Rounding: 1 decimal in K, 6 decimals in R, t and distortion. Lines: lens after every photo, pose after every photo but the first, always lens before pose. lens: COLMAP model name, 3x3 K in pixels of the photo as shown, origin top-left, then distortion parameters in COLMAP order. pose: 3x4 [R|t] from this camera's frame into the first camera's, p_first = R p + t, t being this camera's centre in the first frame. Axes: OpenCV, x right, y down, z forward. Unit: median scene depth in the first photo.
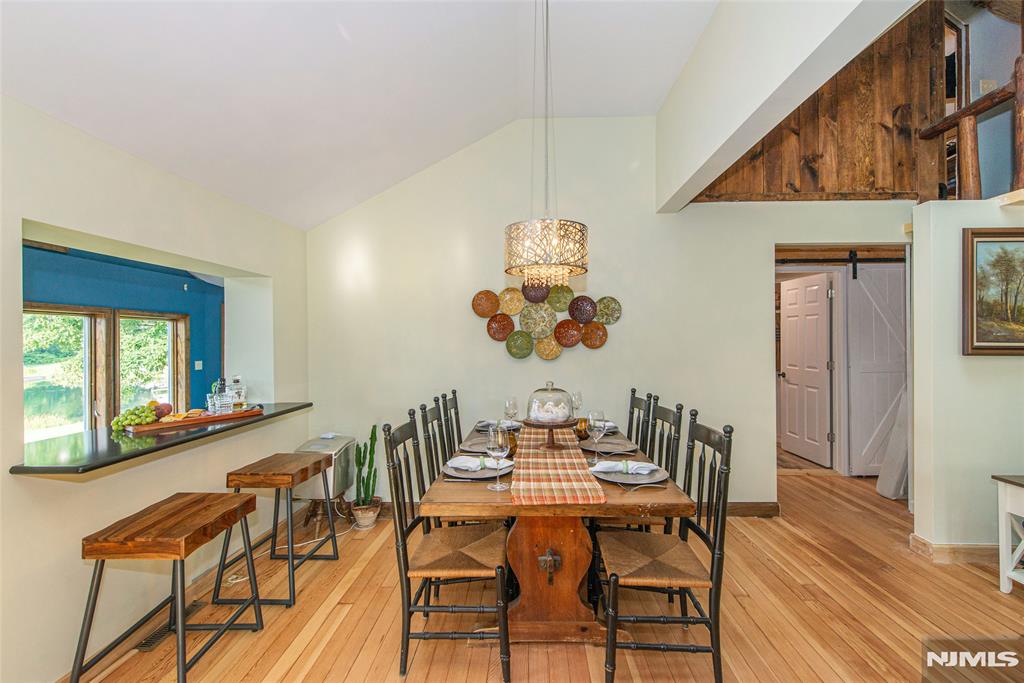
lens RADIAL K [[432.4, 0, 512.0], [0, 432.4, 341.5], [0, 0, 1]] dist [-0.000131, -0.000034]
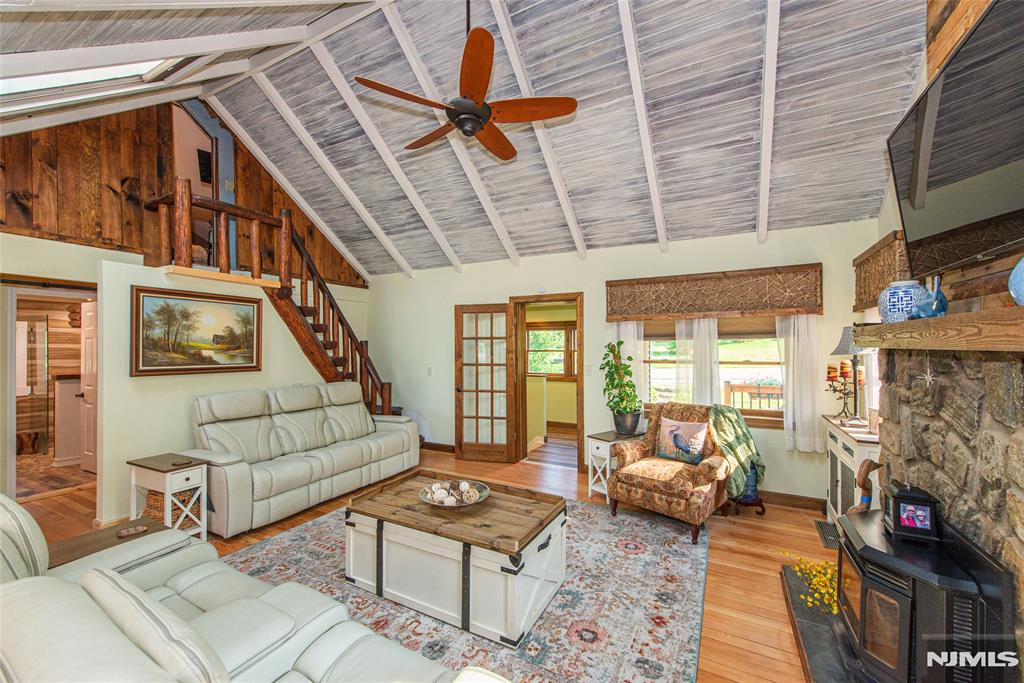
lens RADIAL K [[403.8, 0, 513.6], [0, 403.8, 344.8], [0, 0, 1]] dist [0.002137, -0.000091]
pose [[0.433787, 0.004560, 0.901004, 0.322965], [0.001703, 0.999981, -0.005881, -0.047803], [-0.901014, 0.004085, 0.433771, -0.523904]]
